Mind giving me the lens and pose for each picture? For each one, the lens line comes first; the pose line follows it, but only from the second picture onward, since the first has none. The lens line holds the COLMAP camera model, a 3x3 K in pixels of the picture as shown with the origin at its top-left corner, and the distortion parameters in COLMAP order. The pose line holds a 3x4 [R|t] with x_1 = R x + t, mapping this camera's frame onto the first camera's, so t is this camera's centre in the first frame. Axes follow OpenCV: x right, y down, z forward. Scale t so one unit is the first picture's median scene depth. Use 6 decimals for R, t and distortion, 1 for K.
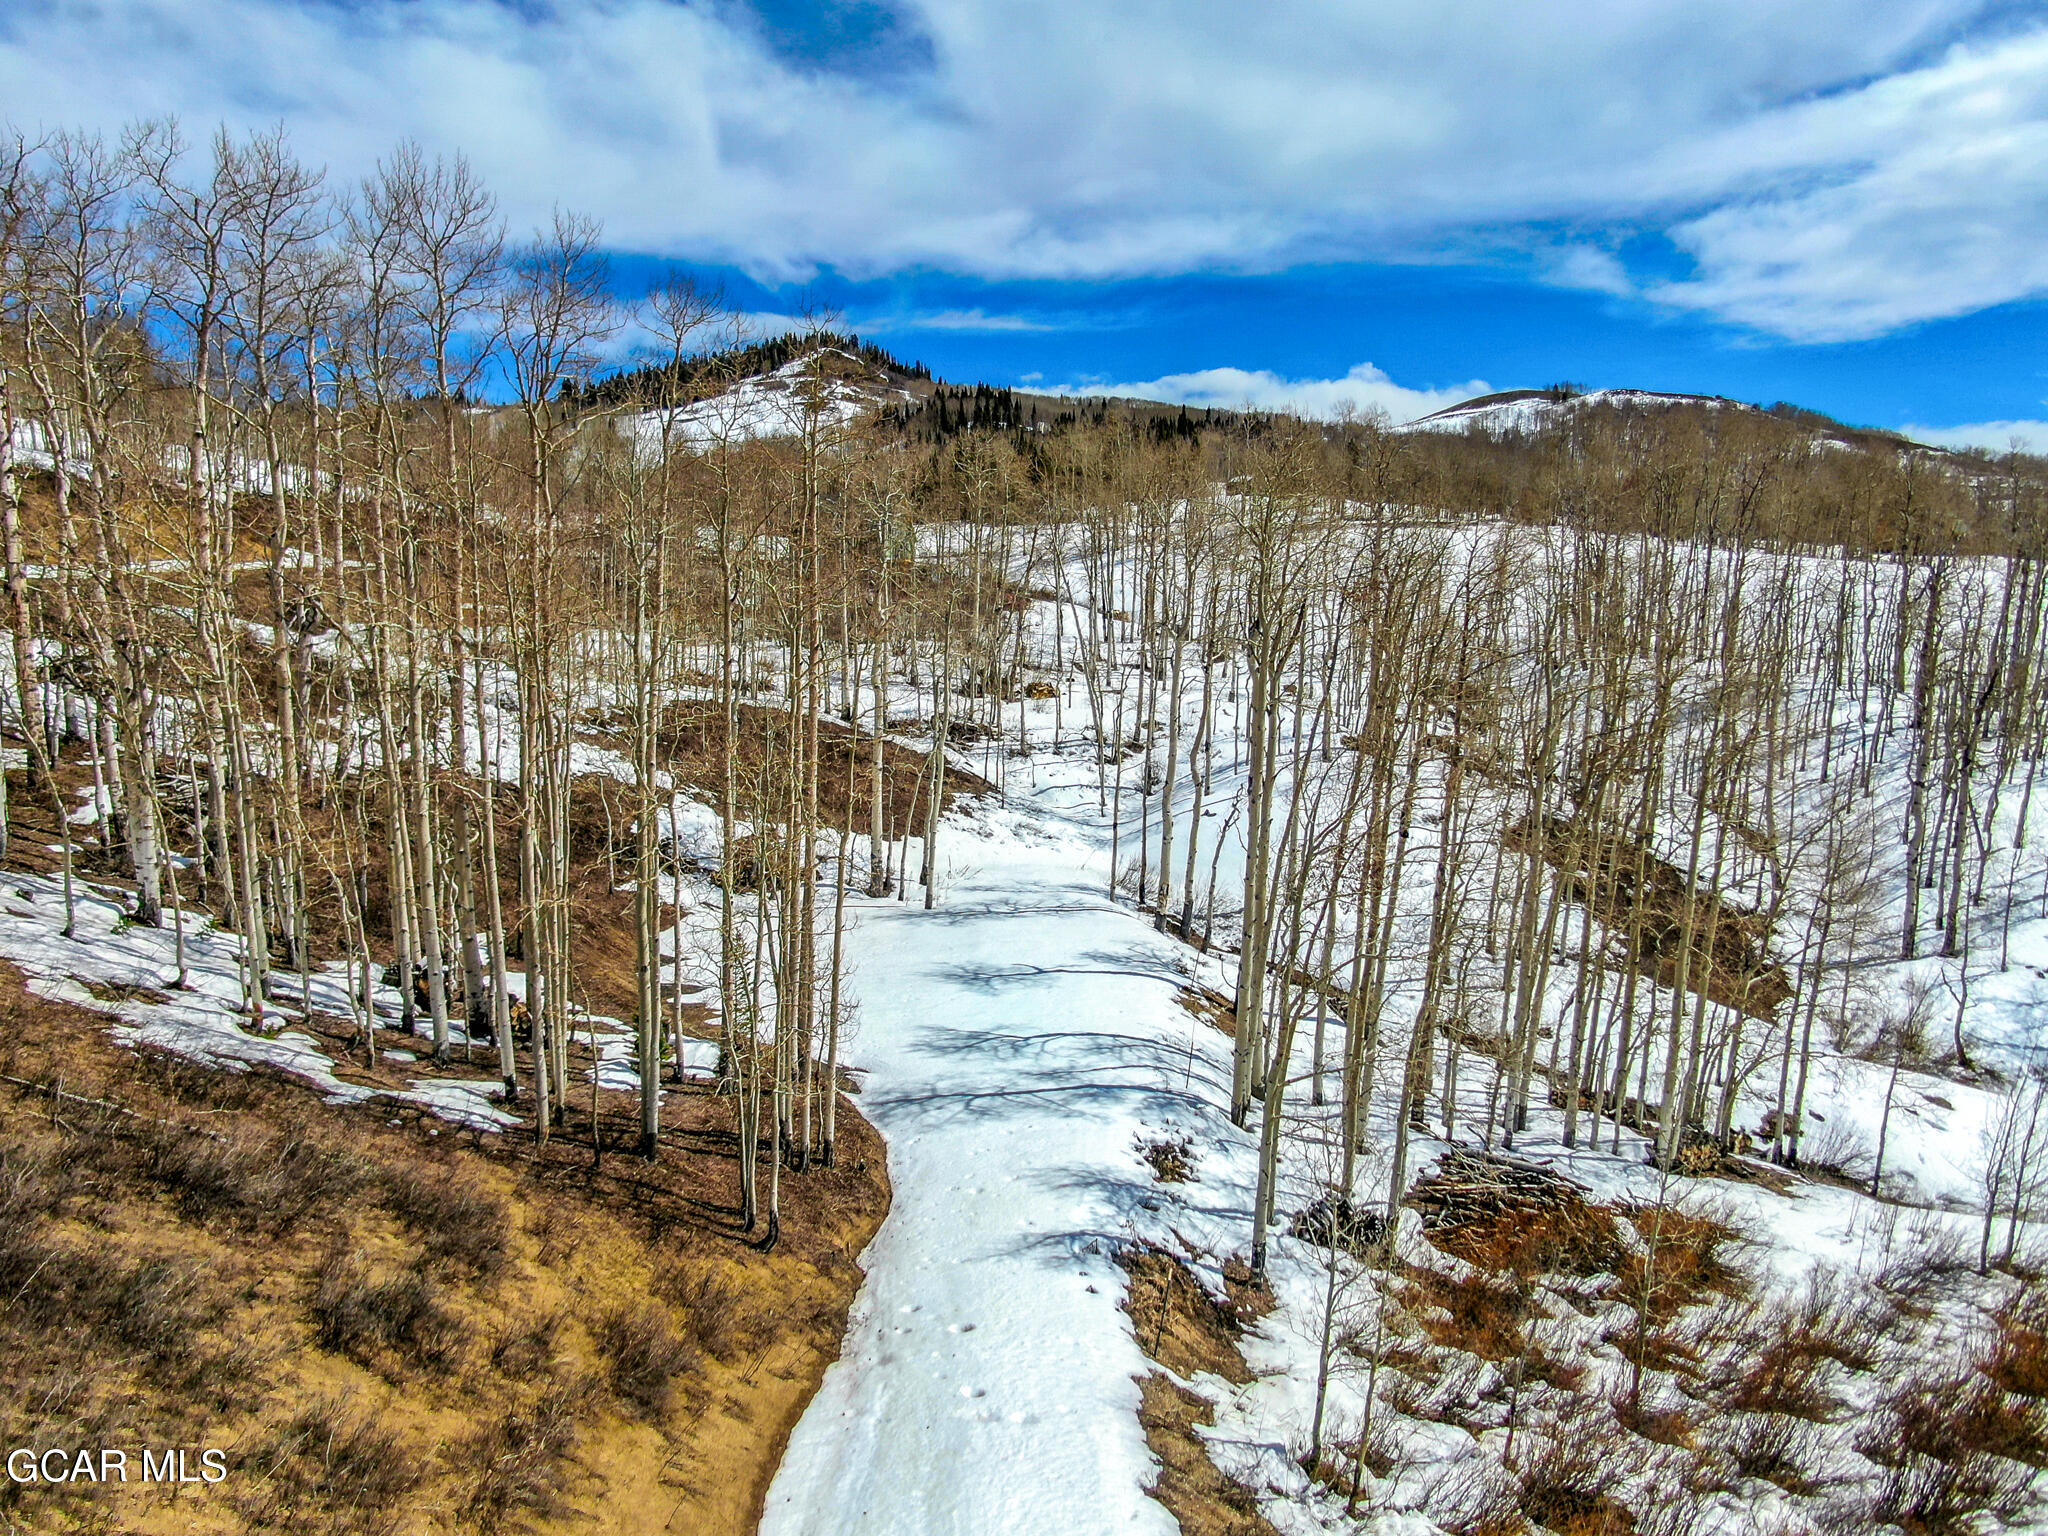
lens RADIAL K [[1482.8, 0, 1025.1], [0, 1482.8, 759.4], [0, 0, 1]] dist [-0.021701, 0.050633]
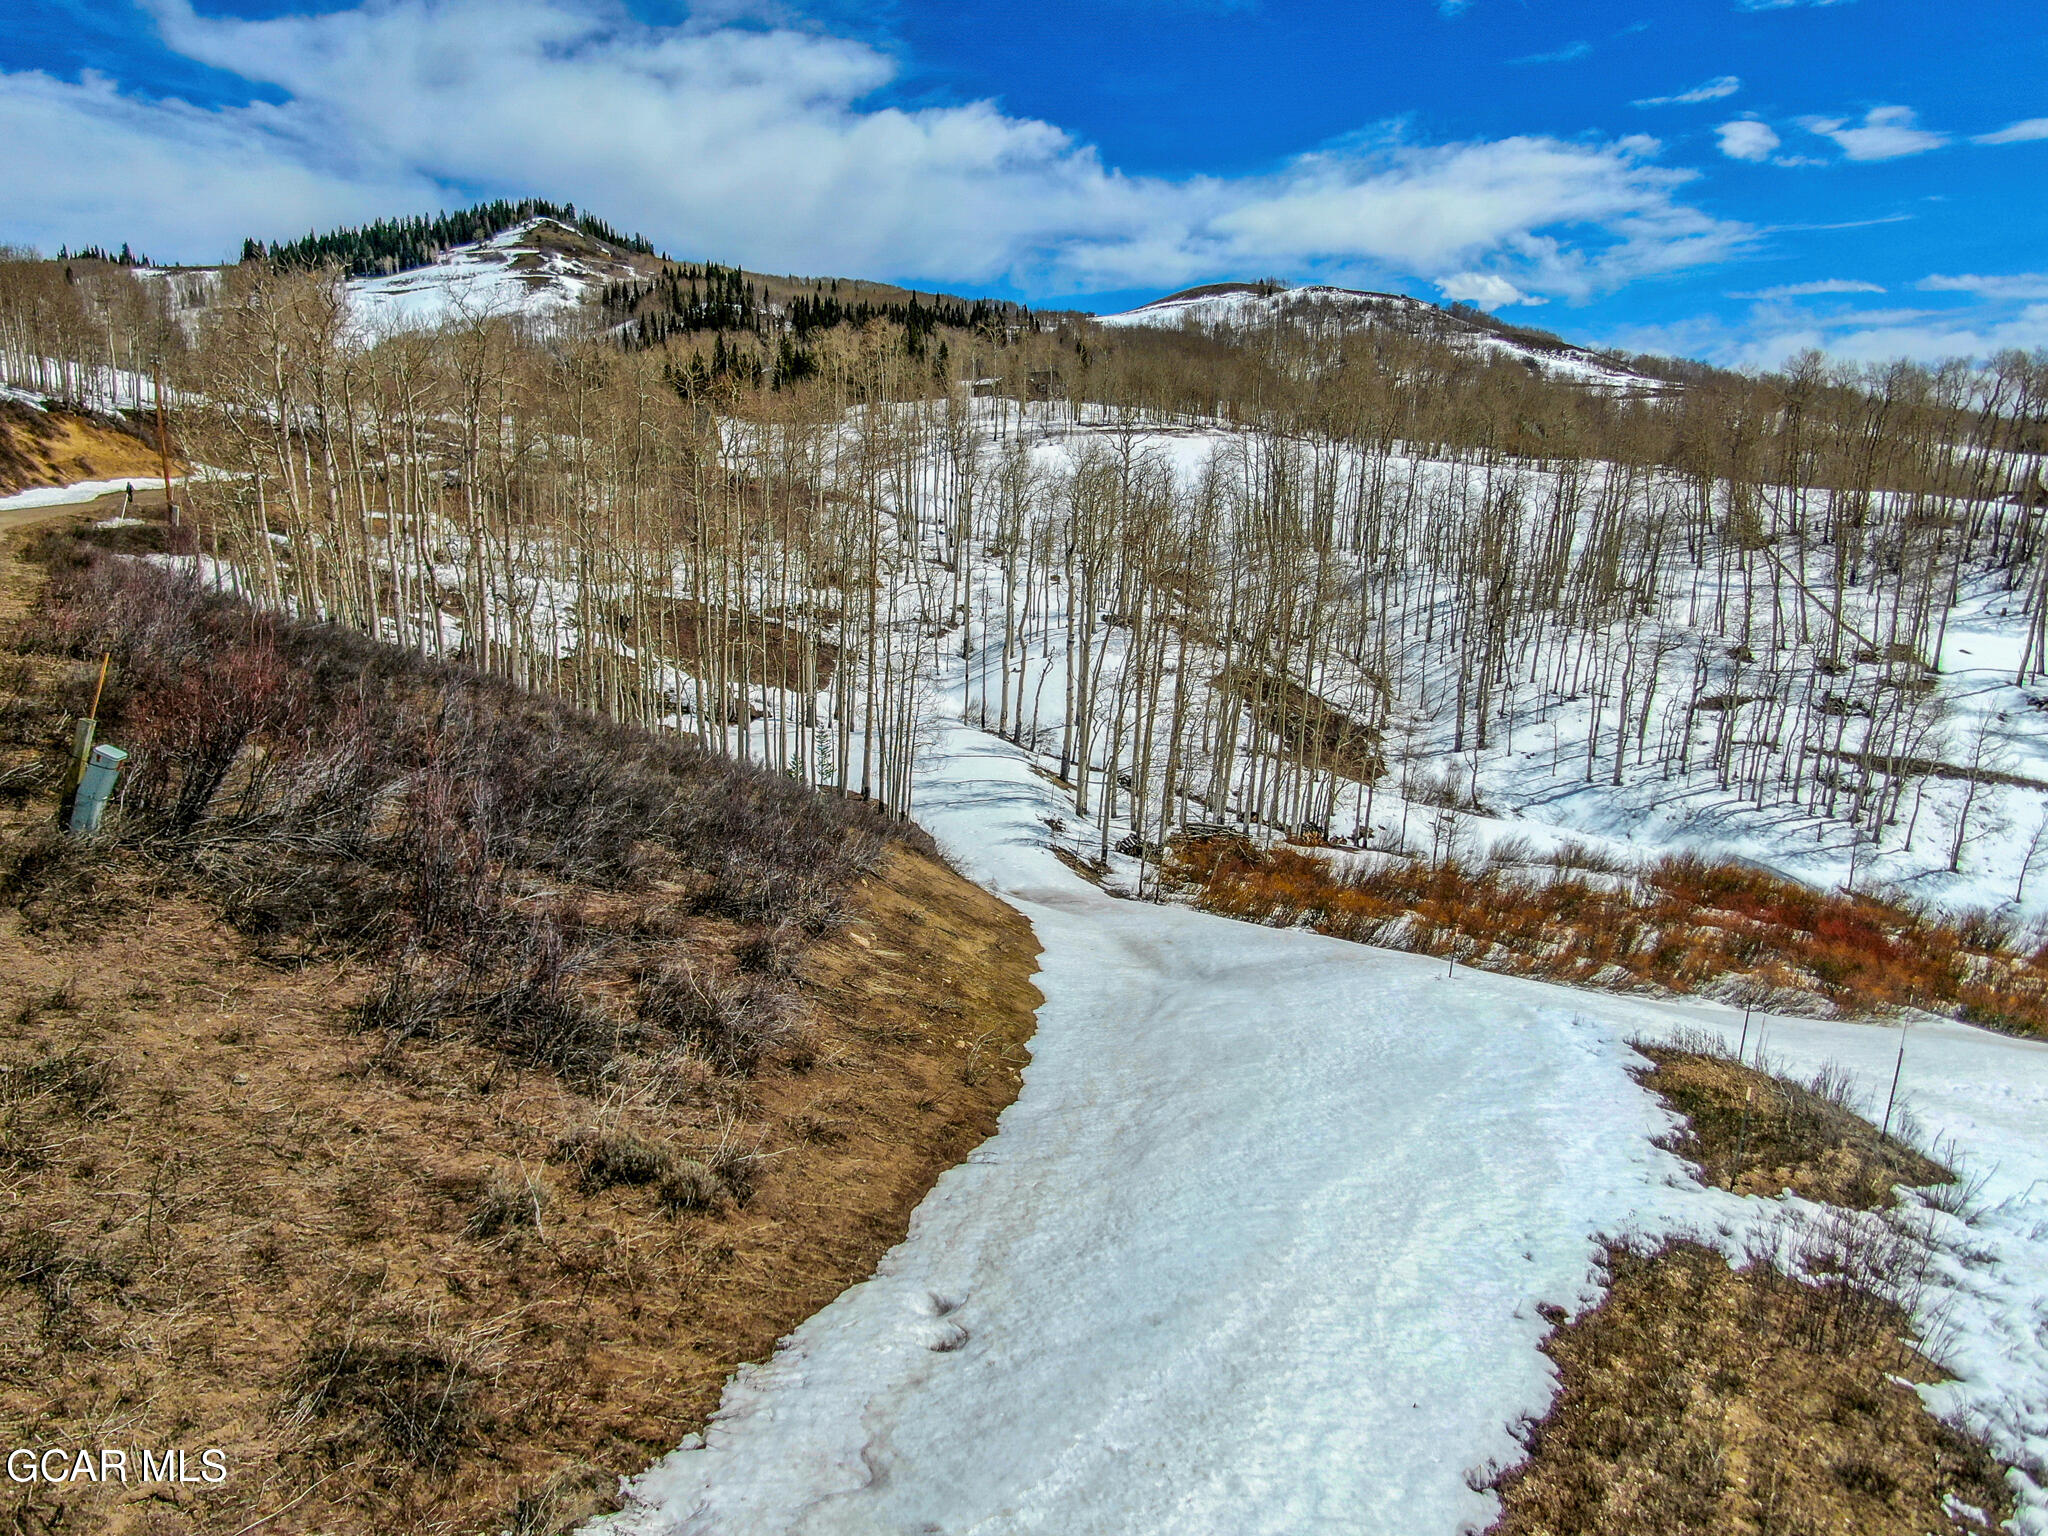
lens RADIAL K [[1477.5, 0, 1024.4], [0, 1477.5, 762.9], [0, 0, 1]] dist [0.001727, 0.009734]
pose [[0.983038, -0.032672, 0.180466, -0.244827], [0.017528, 0.996236, 0.084886, 0.008587], [-0.182560, -0.080283, 0.979911, -0.782101]]
